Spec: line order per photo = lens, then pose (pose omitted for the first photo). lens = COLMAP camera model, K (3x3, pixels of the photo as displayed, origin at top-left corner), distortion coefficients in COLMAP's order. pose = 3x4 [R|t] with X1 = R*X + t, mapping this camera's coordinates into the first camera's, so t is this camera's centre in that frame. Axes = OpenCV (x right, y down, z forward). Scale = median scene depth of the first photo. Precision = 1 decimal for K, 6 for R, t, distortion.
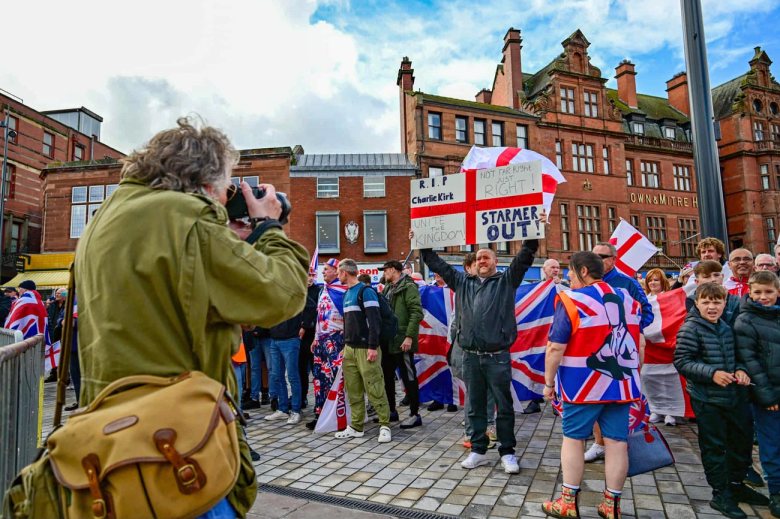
lens RADIAL K [[552.5, 0, 388.4], [0, 552.5, 270.0], [0, 0, 1]] dist [-0.002551, 0.011030]
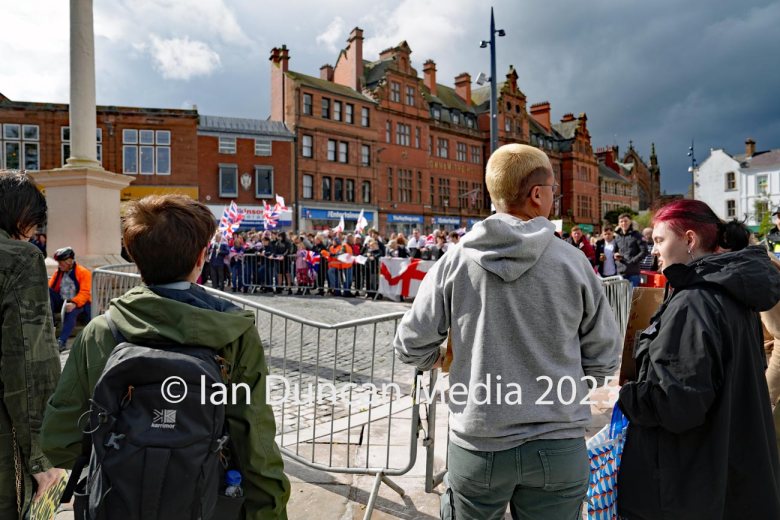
lens RADIAL K [[552.5, 0, 388.4], [0, 552.5, 270.5], [0, 0, 1]] dist [-0.002551, 0.011030]
pose [[0.920383, -0.003045, 0.391006, -0.251926], [-0.050200, 0.990775, 0.125879, -0.038024], [-0.387782, -0.135486, 0.911739, -0.341413]]
